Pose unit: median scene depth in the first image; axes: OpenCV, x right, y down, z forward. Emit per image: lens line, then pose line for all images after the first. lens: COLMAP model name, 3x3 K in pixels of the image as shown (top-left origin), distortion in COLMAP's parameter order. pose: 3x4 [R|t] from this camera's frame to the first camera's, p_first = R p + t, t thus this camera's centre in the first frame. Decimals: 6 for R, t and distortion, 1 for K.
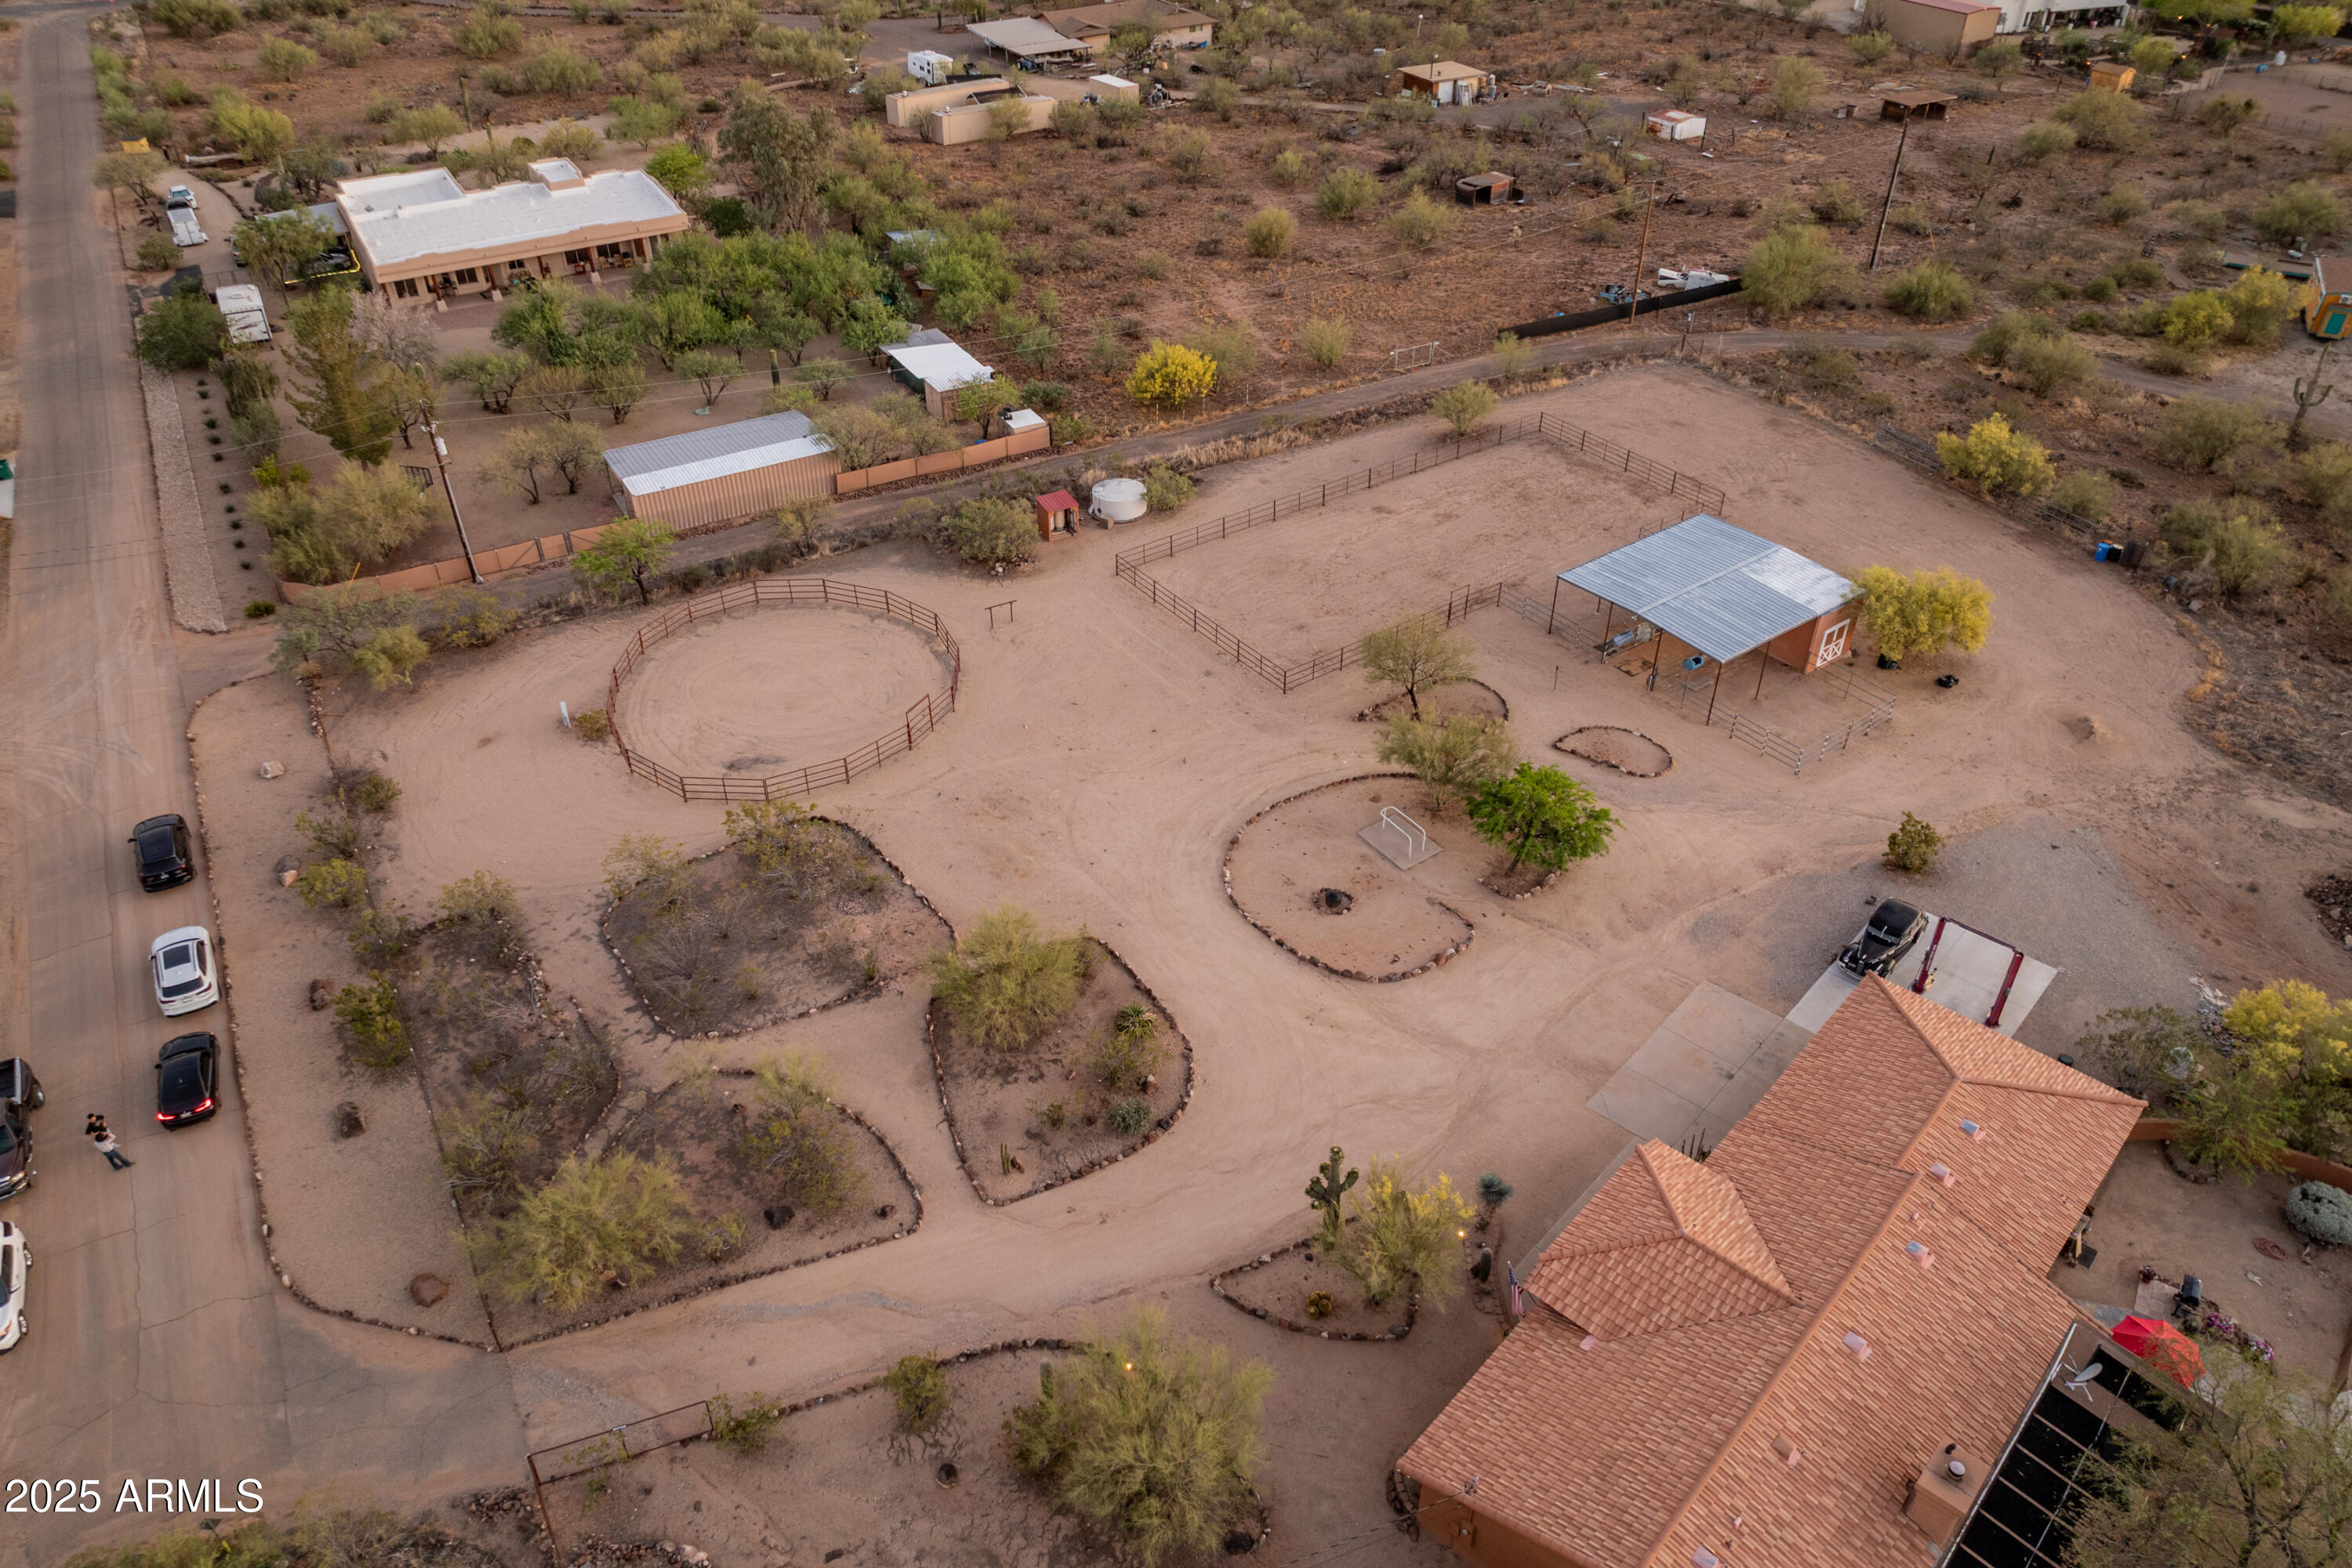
lens RADIAL K [[1637.2, 0, 1173.1], [0, 1637.2, 819.3], [0, 0, 1]] dist [-0.001695, 0.008626]
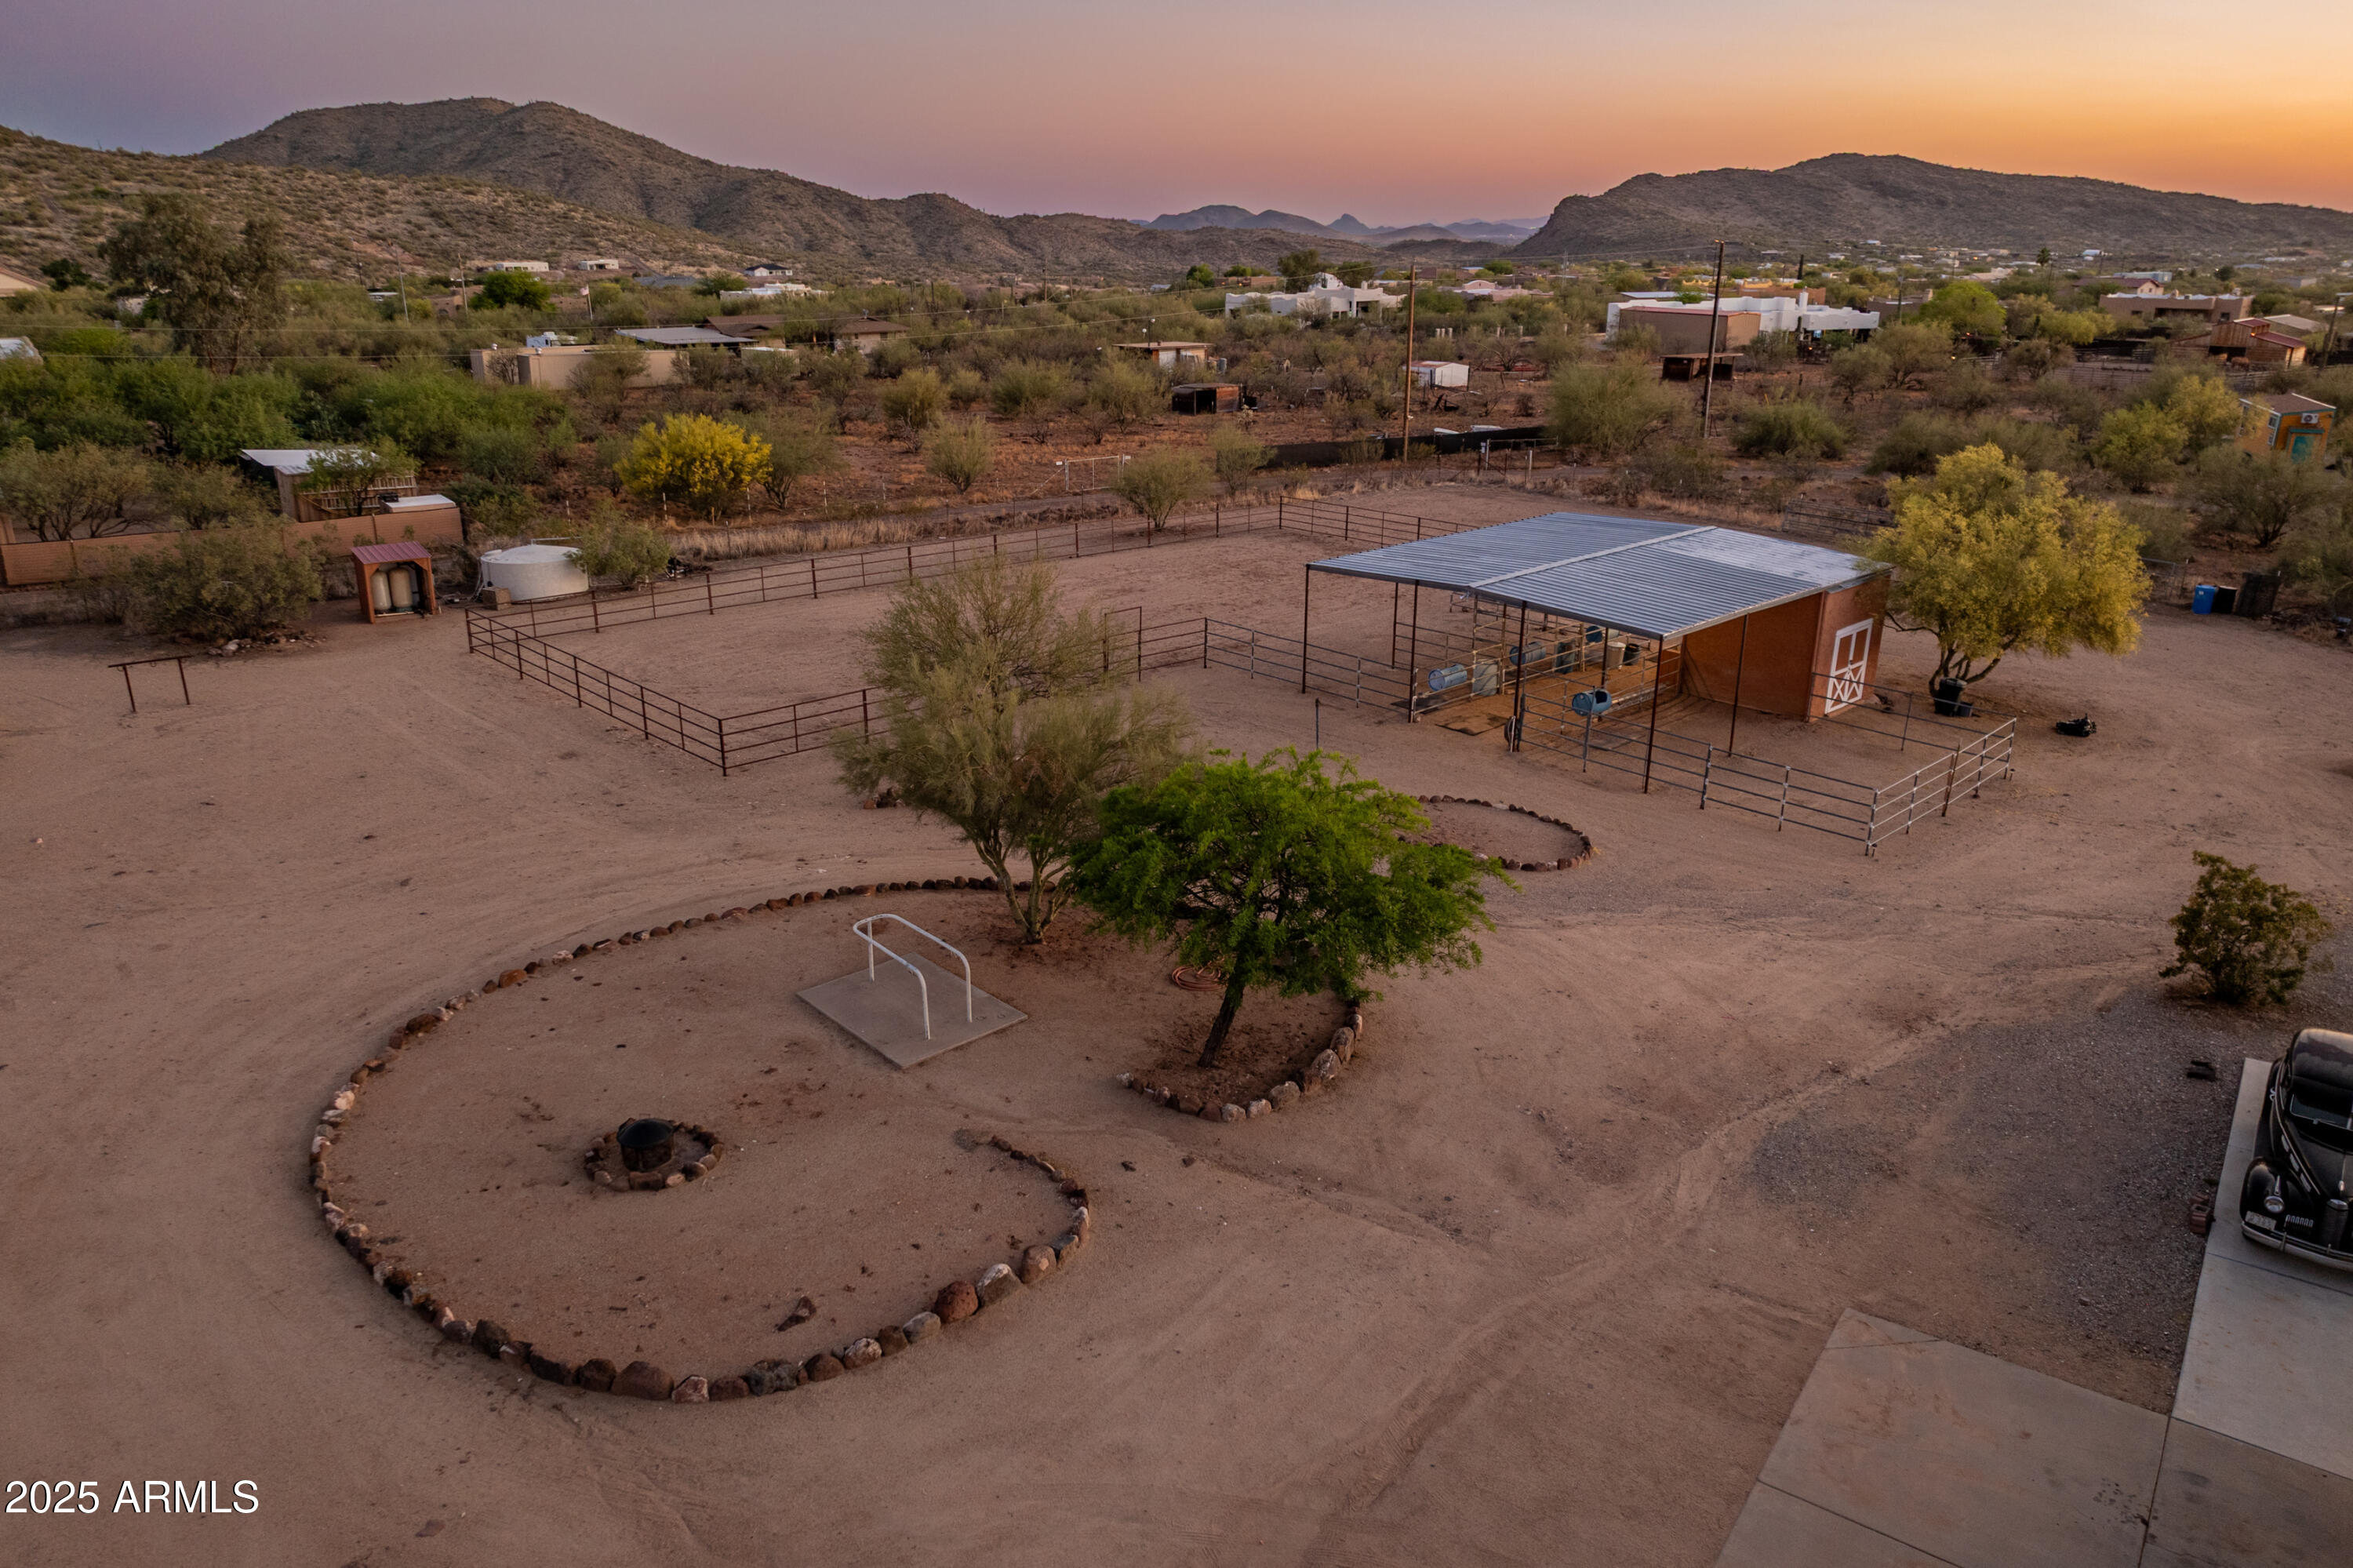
lens RADIAL K [[1658.7, 0, 1174.2], [0, 1658.7, 768.5], [0, 0, 1]] dist [-0.017977, 0.033006]
pose [[0.992832, -0.034642, 0.114392, 0.145860], [0.069936, 0.944507, -0.320960, 0.079277], [-0.096925, 0.326659, 0.940159, 0.592277]]
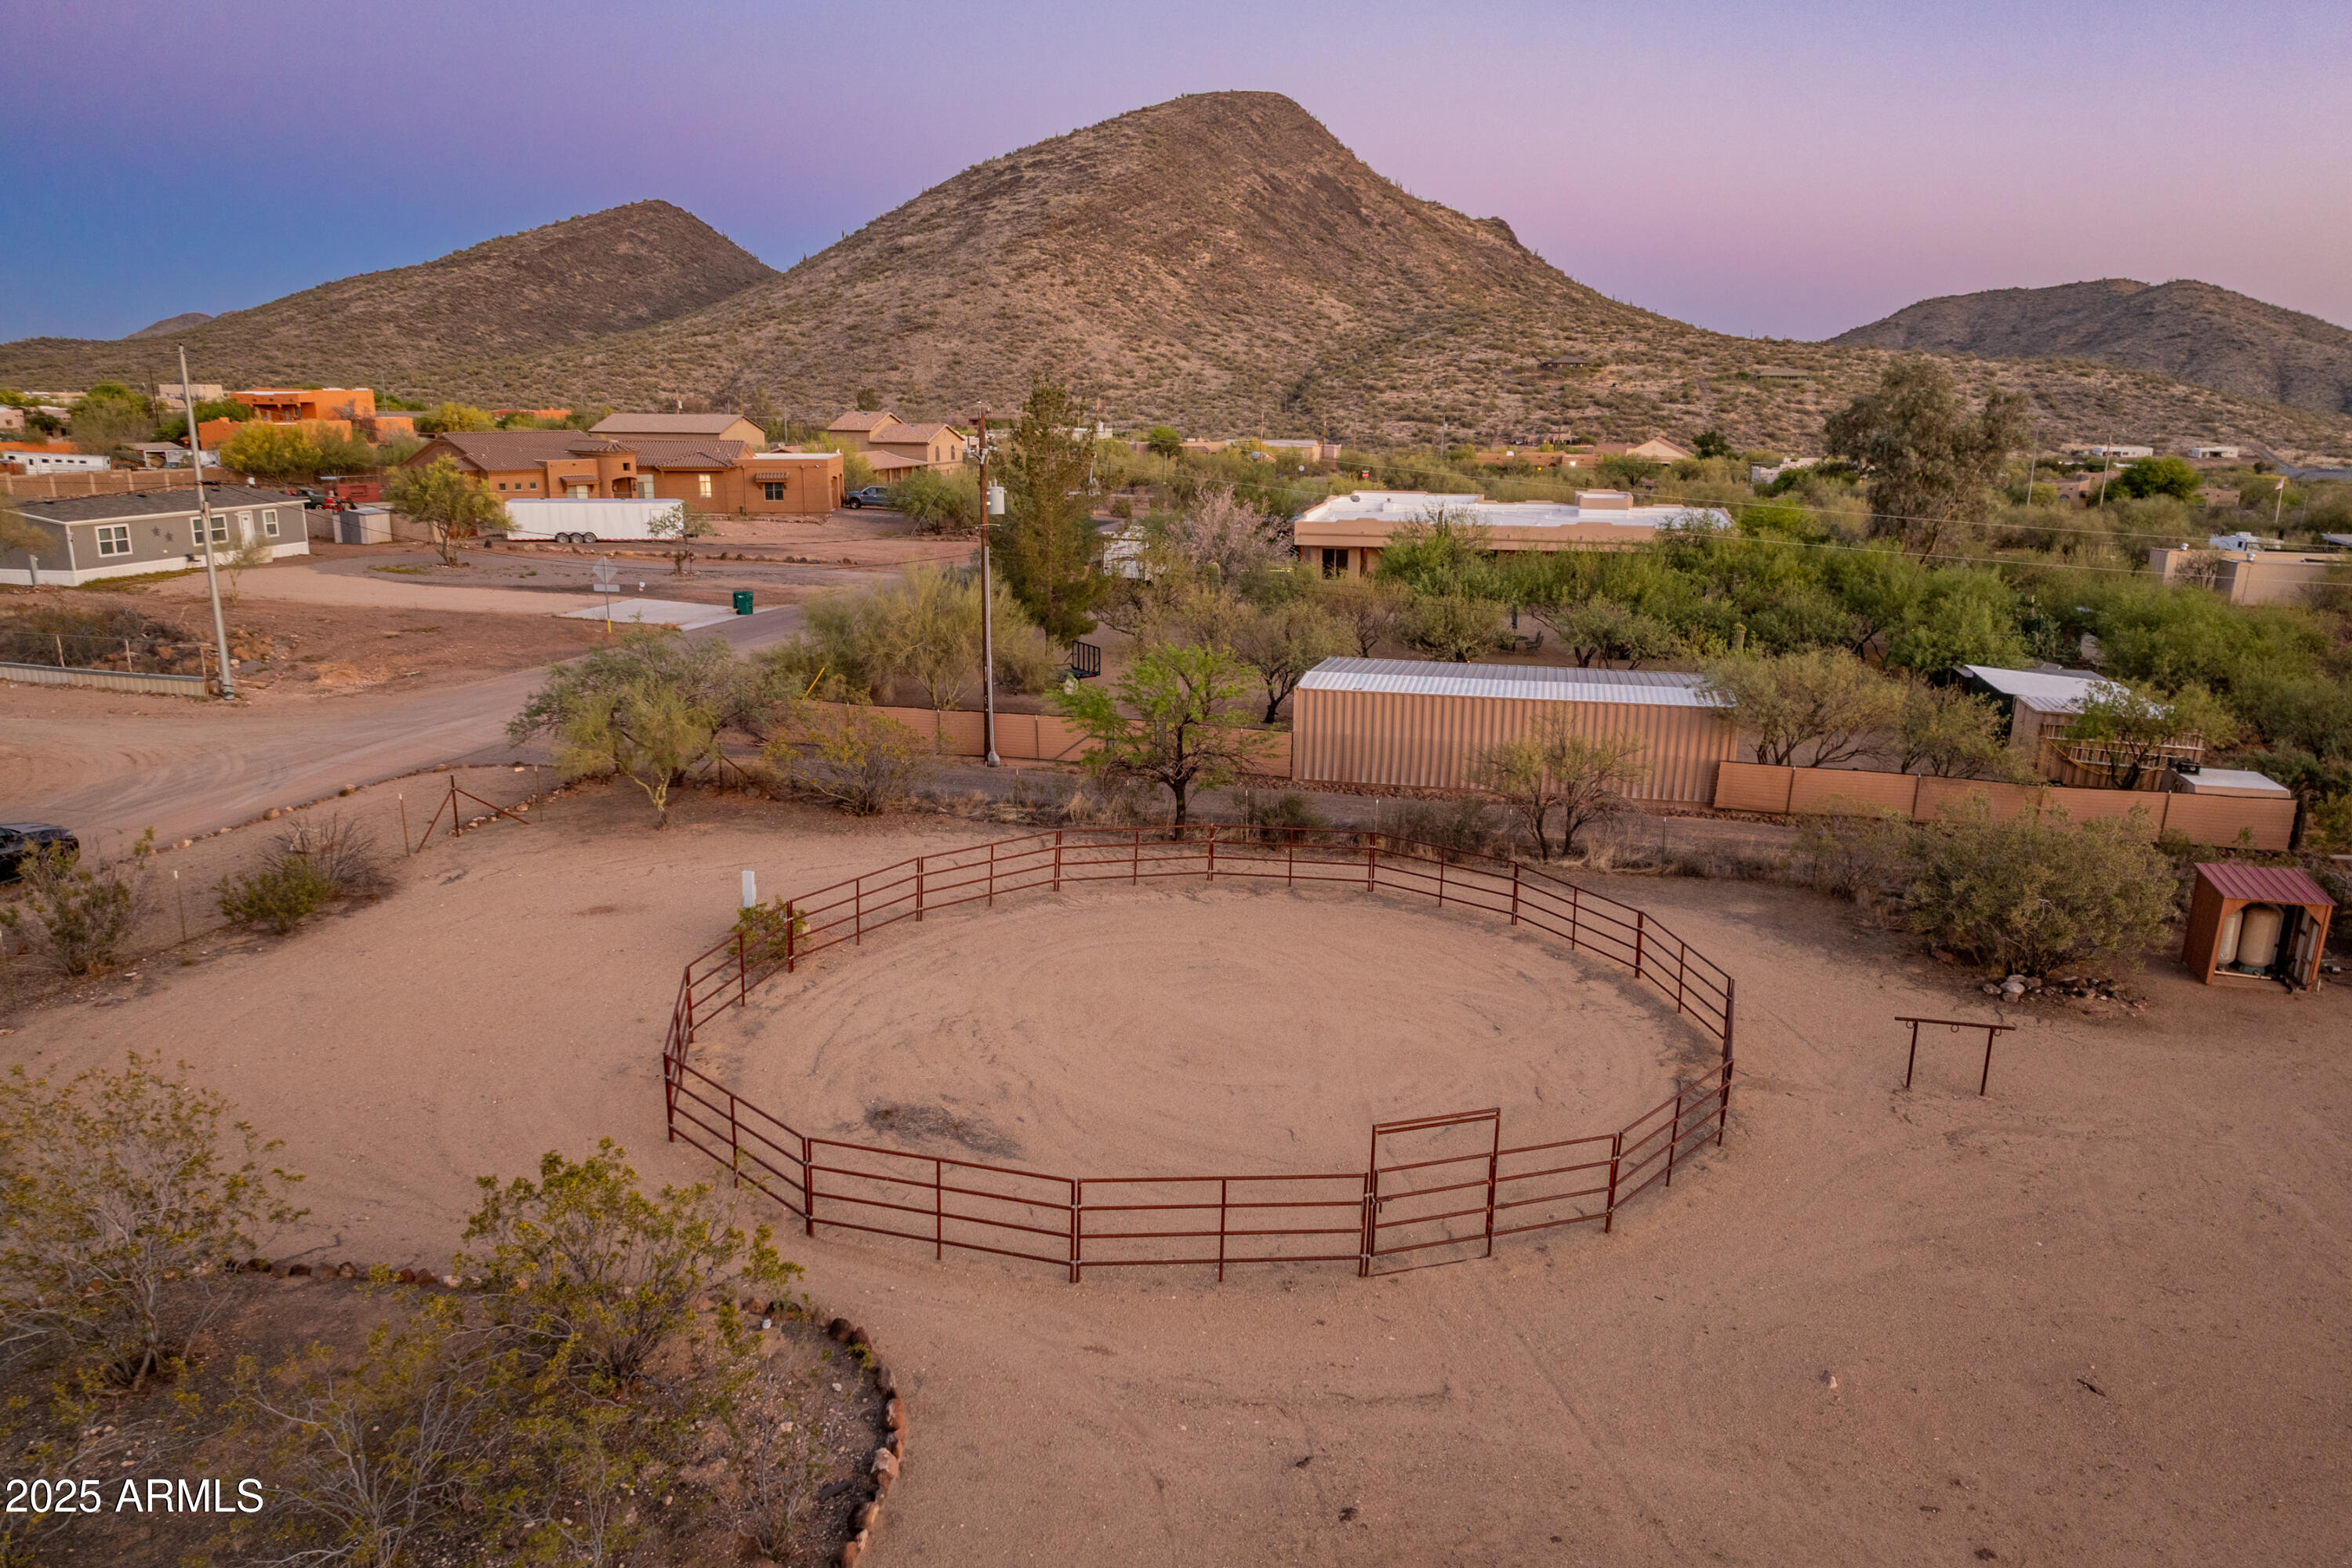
lens RADIAL K [[1637.2, 0, 1173.1], [0, 1637.2, 819.3], [0, 0, 1]] dist [-0.001695, 0.008626]
pose [[0.733508, 0.184815, -0.654072, -0.018618], [-0.424306, 0.876284, -0.228233, -0.033487], [0.530972, 0.444937, 0.721180, 0.750242]]
